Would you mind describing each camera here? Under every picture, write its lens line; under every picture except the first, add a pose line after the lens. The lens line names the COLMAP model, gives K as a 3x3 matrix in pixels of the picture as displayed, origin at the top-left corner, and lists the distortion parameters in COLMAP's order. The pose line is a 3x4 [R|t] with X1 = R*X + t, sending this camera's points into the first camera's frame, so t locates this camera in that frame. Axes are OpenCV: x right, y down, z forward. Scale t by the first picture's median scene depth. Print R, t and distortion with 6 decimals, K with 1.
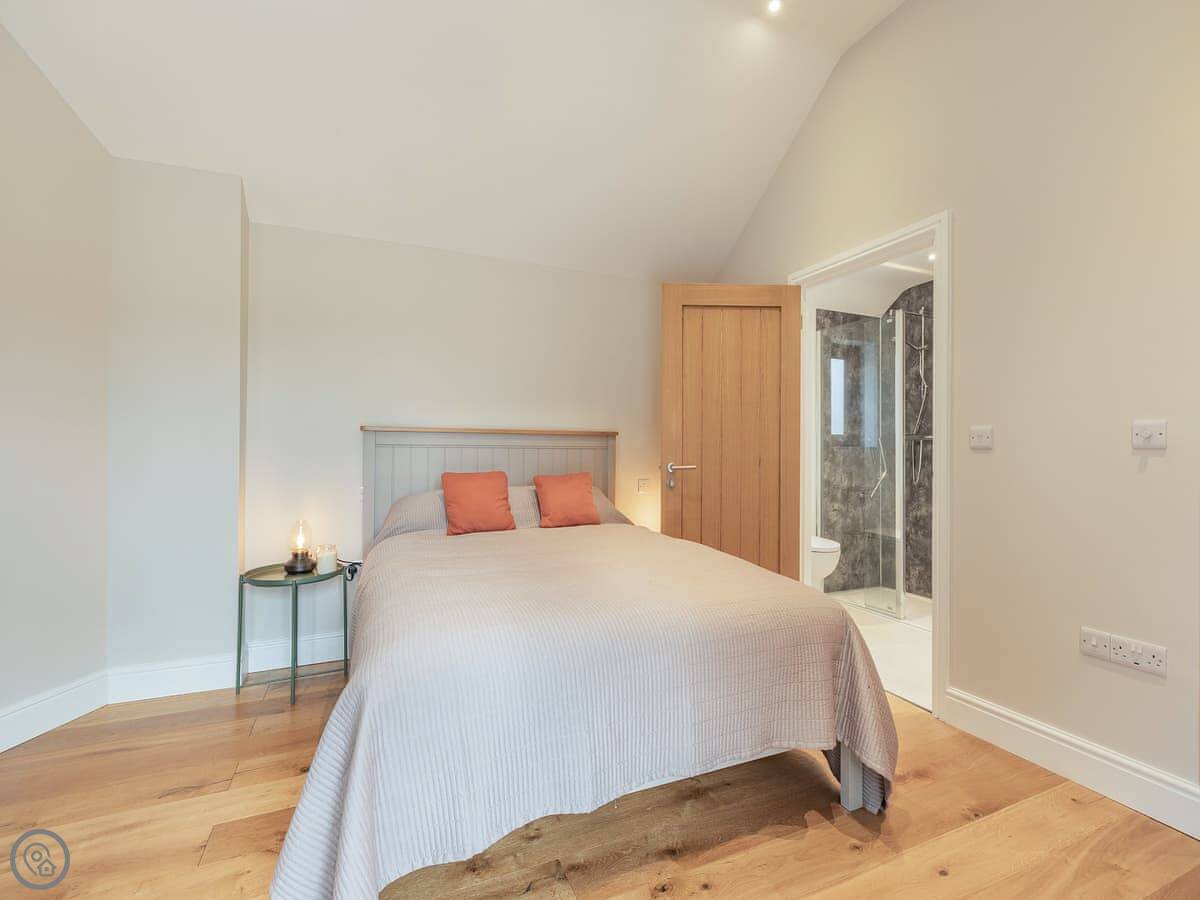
lens RADIAL K [[540.8, 0, 597.7], [0, 540.8, 446.9], [0, 0, 1]] dist [0.000378, 0.000494]
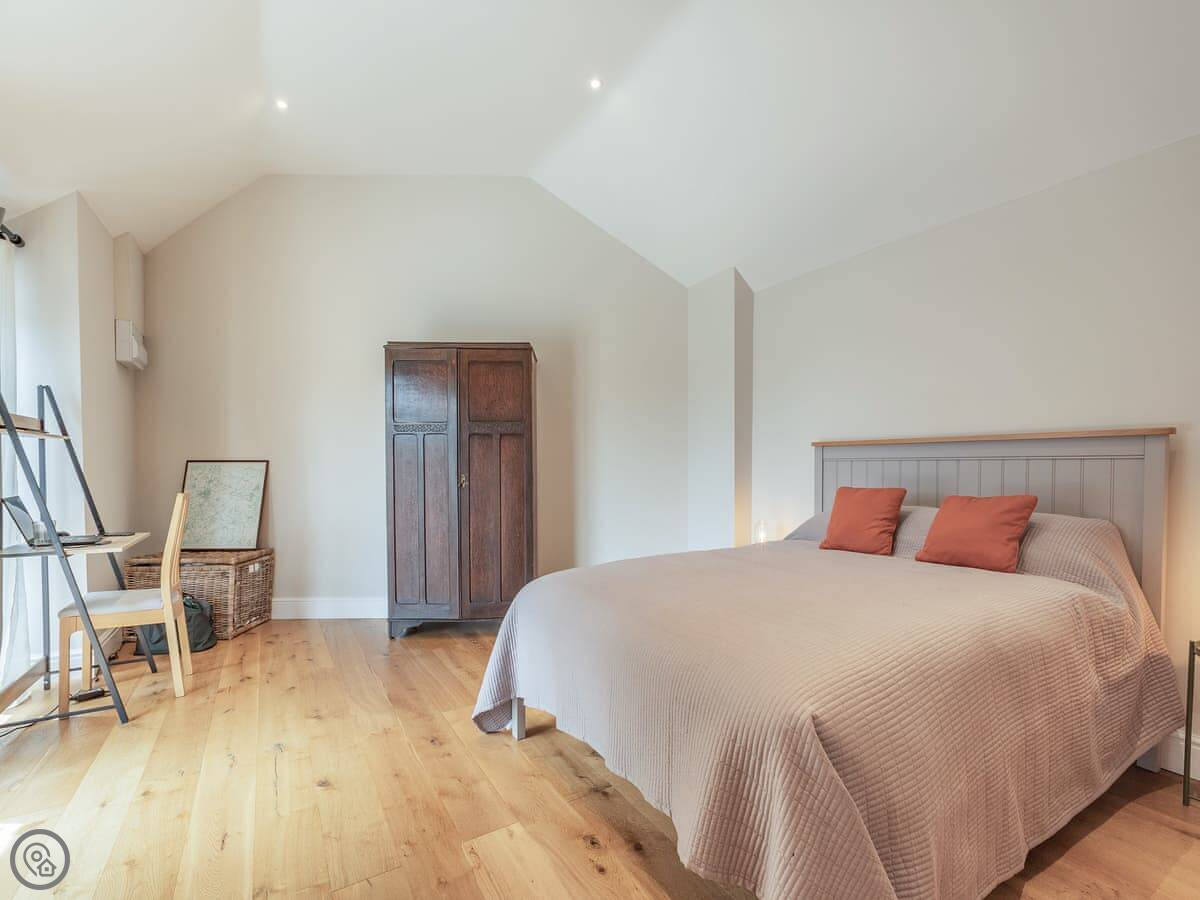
lens RADIAL K [[540.8, 0, 597.7], [0, 540.8, 446.9], [0, 0, 1]] dist [0.000378, 0.000494]
pose [[0.131613, -0.042235, -0.990401, 0.627743], [0.013209, 0.999078, -0.040850, 0.008881], [0.991213, -0.007706, 0.132050, 0.414777]]
